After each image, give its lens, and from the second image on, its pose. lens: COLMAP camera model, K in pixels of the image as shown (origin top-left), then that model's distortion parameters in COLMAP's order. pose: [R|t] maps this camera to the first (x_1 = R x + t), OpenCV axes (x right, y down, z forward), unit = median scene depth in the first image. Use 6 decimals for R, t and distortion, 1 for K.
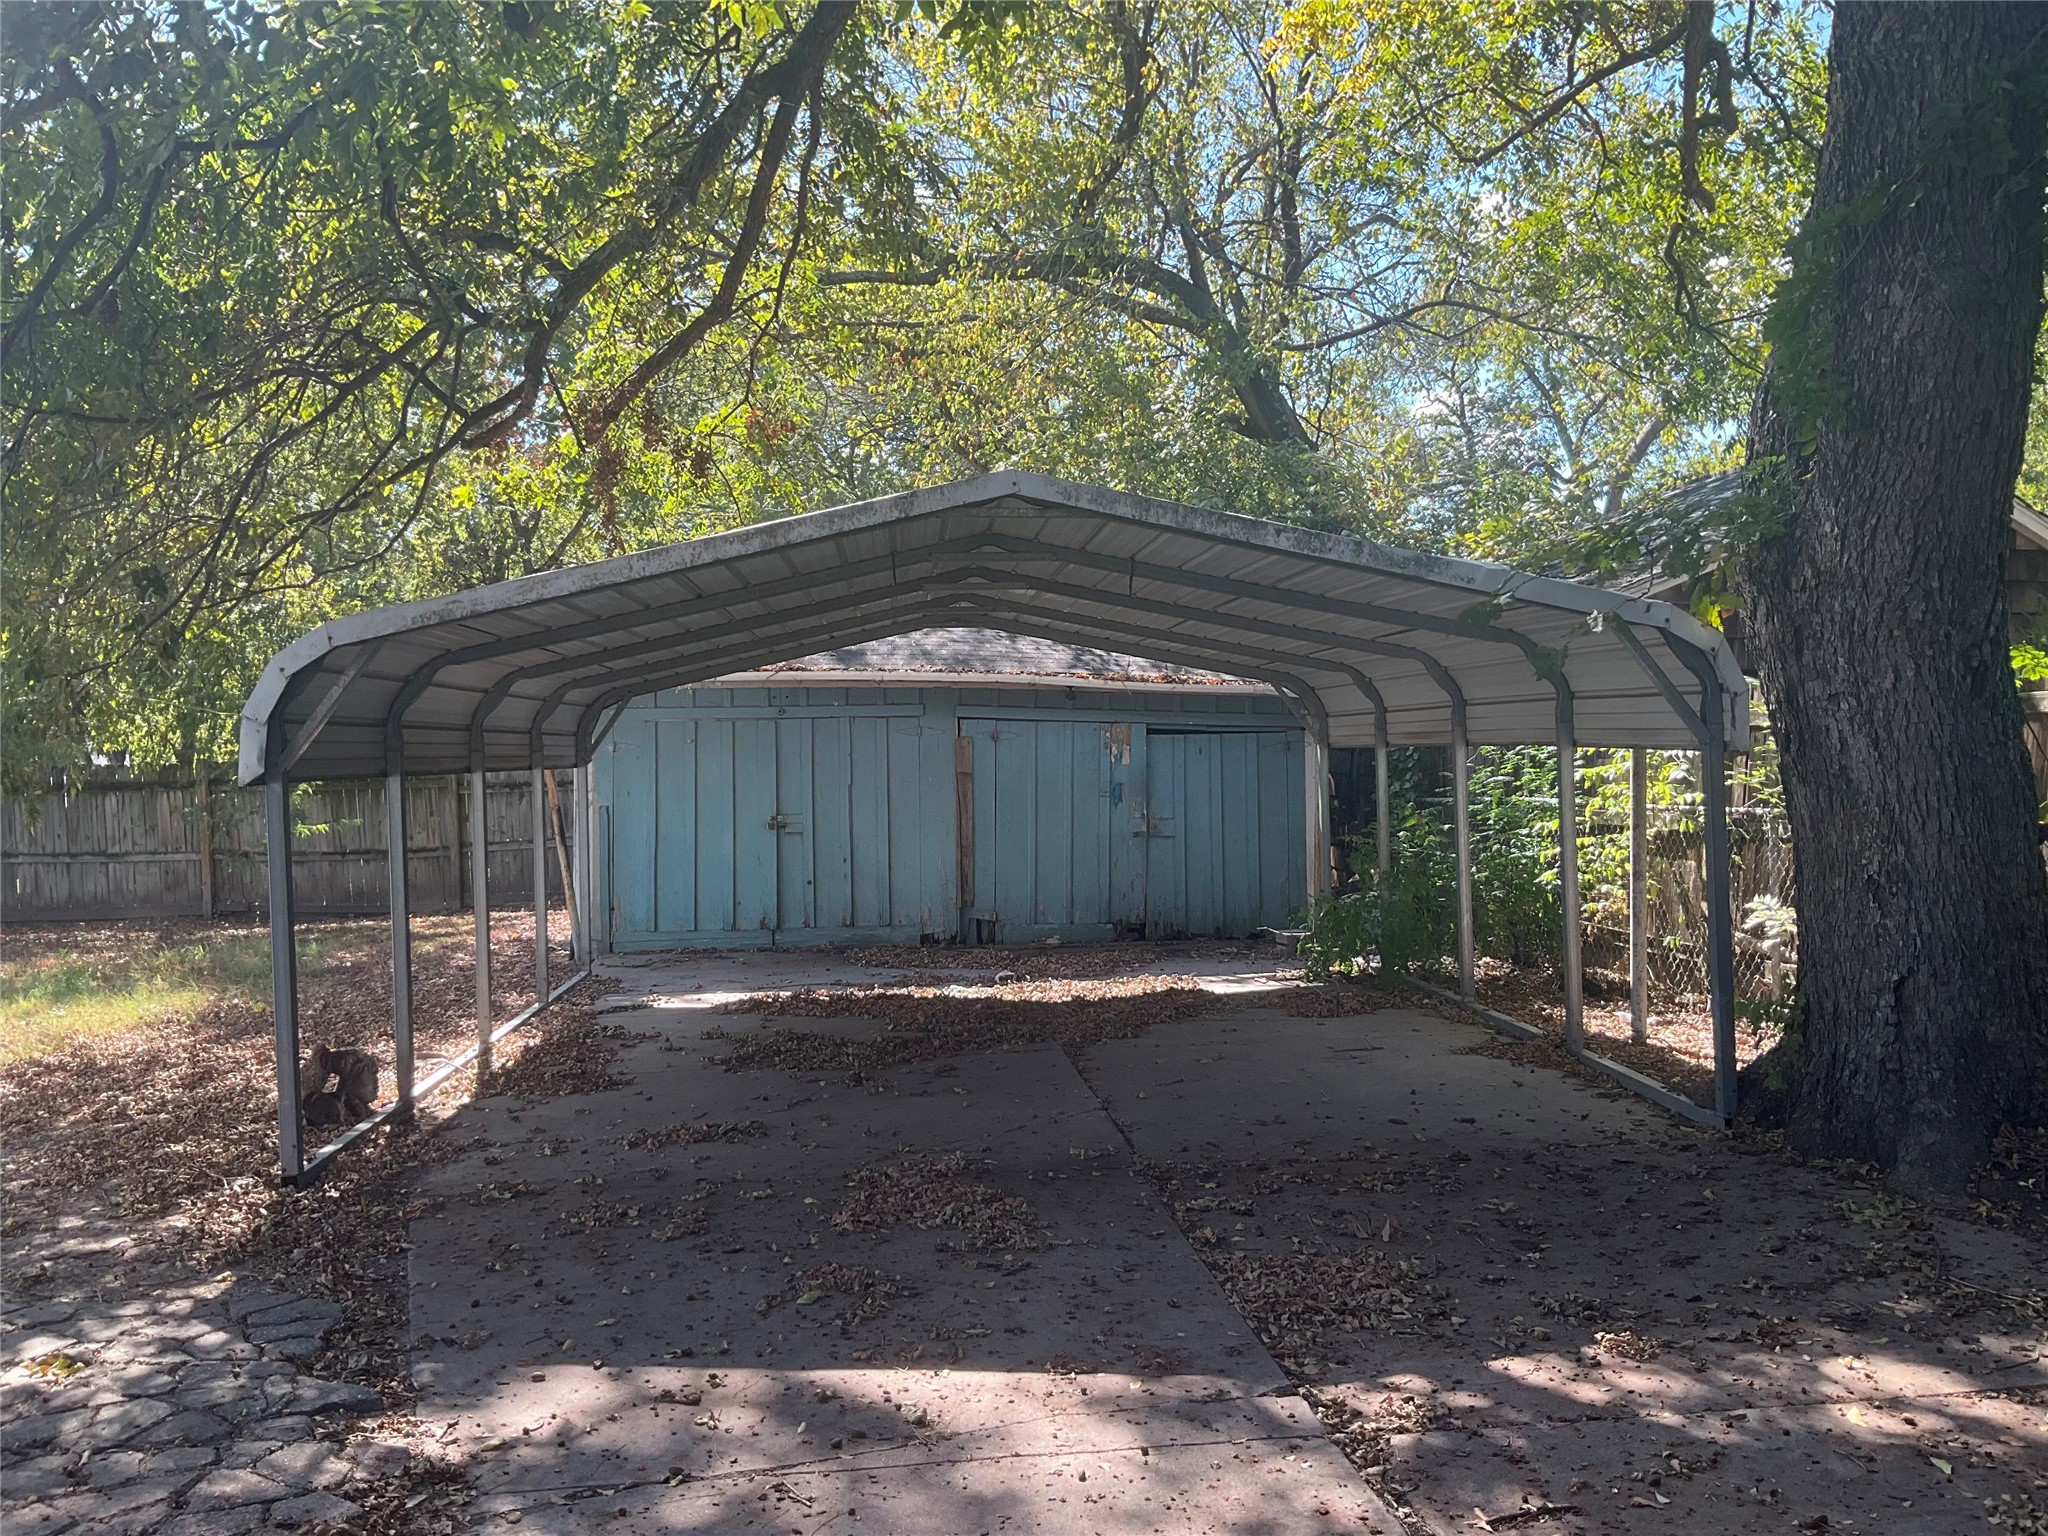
lens RADIAL K [[1723.1, 0, 1024.0], [0, 1723.1, 768.0], [0, 0, 1]] dist [0.045821, -0.084145]
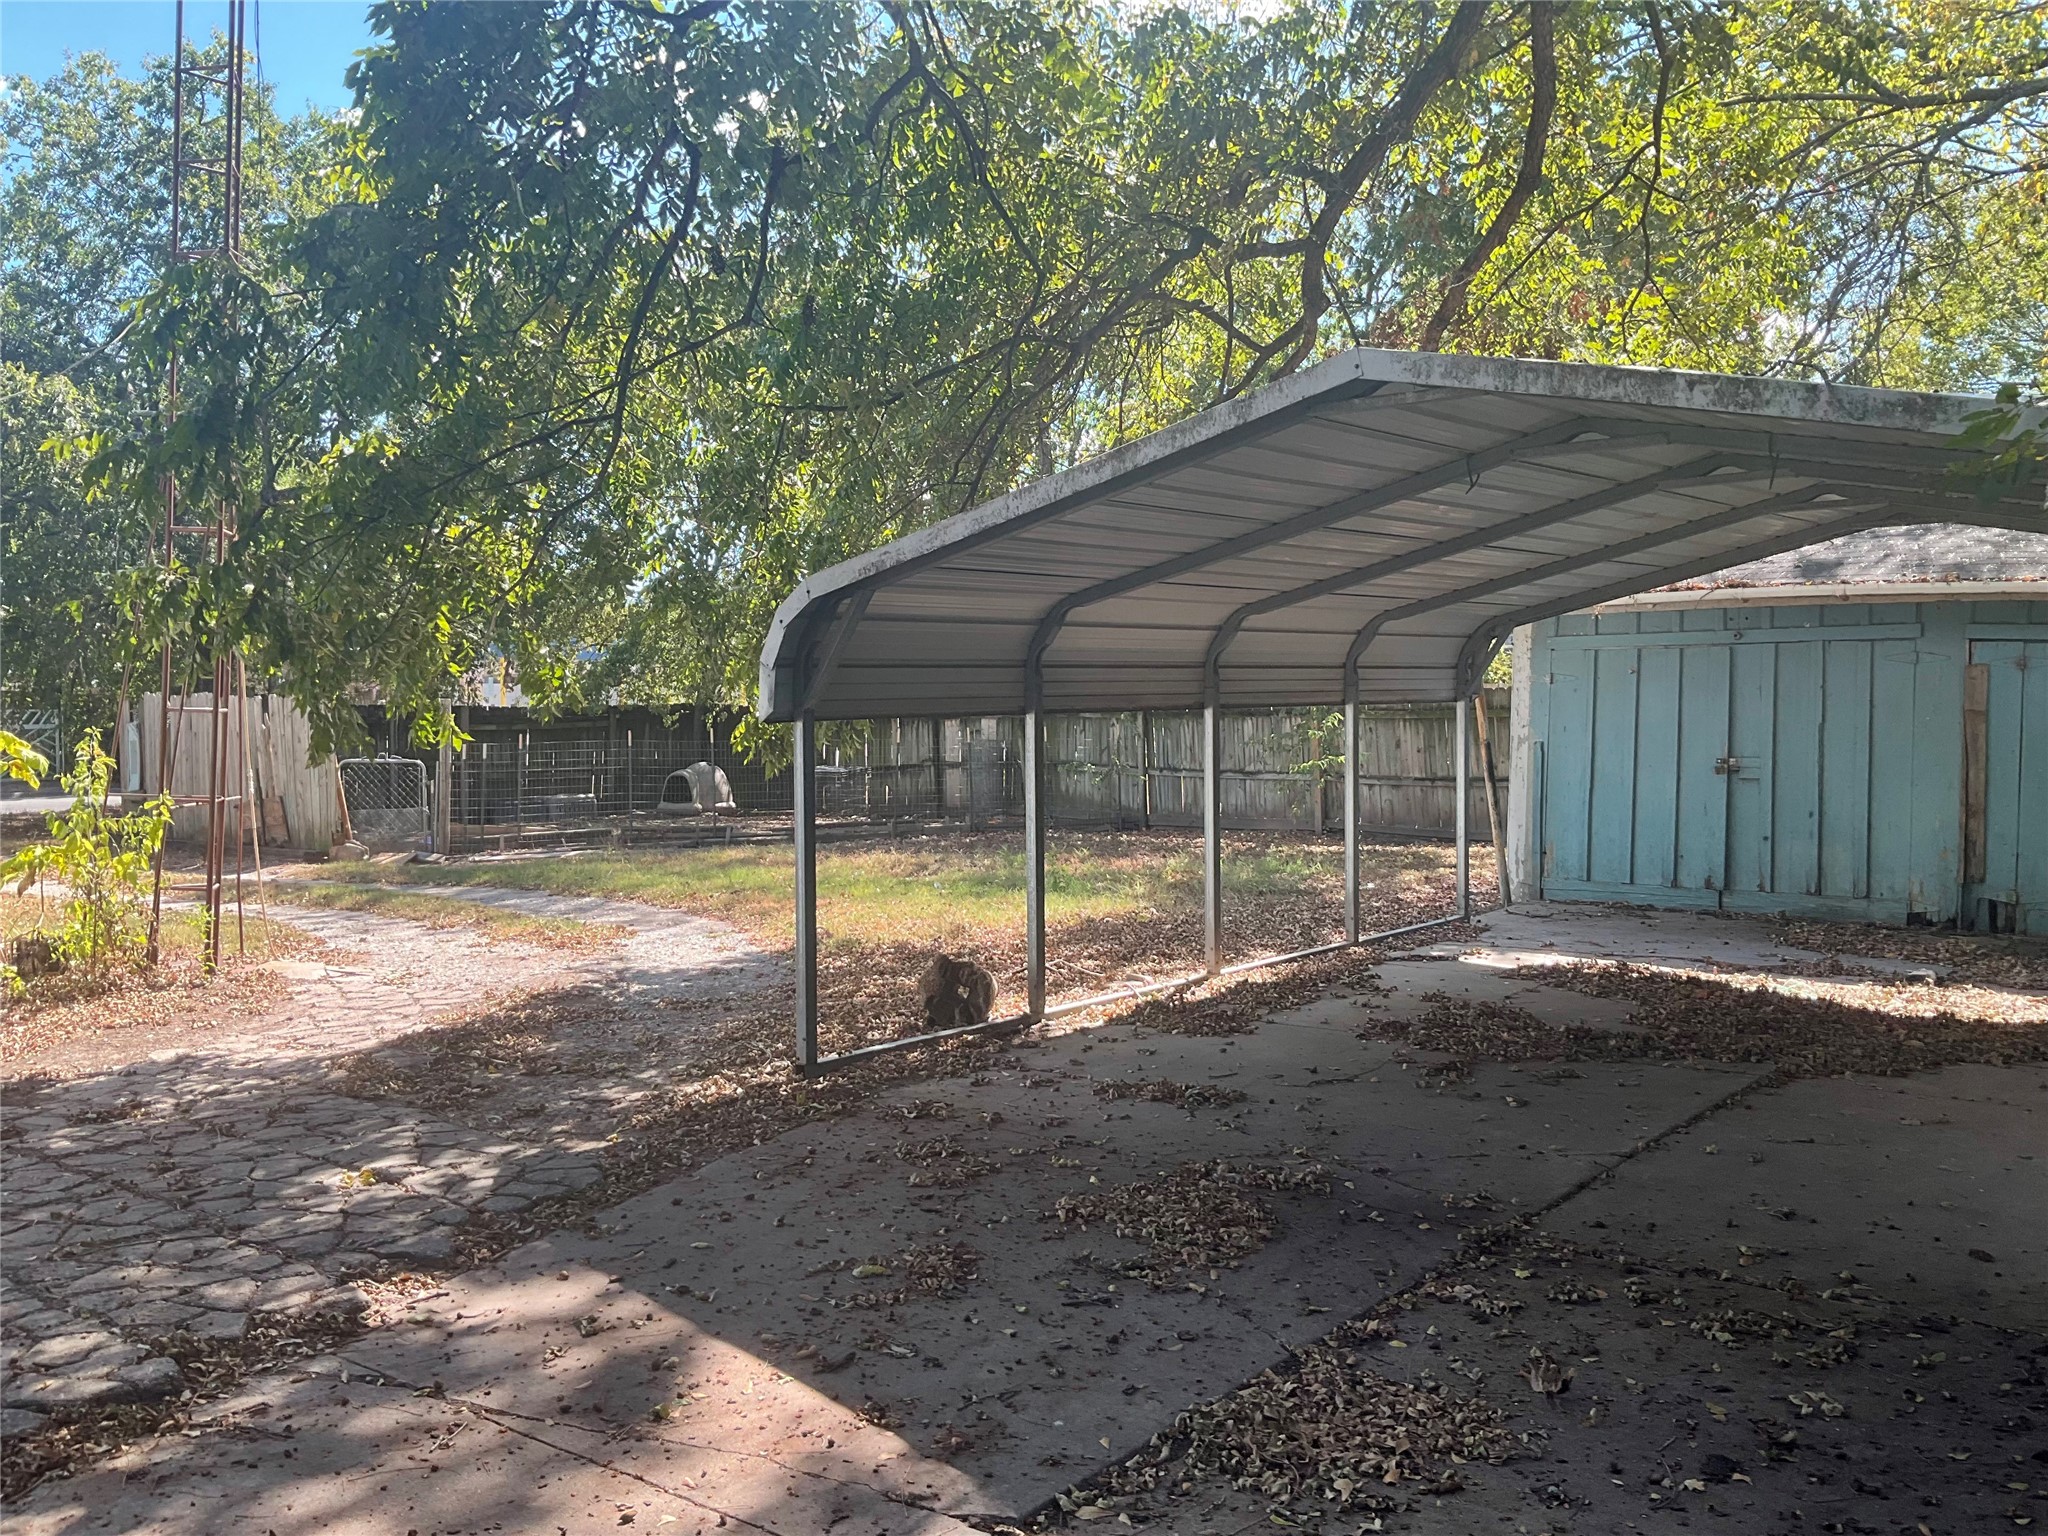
lens RADIAL K [[1723.7, 0, 1024.0], [0, 1723.7, 768.0], [0, 0, 1]] dist [0.110805, -0.261069]
pose [[0.705394, 0.036445, -0.707878, 0.659027], [-0.004706, 0.998896, 0.046739, -0.018141], [0.708800, -0.029638, 0.704787, 0.429676]]
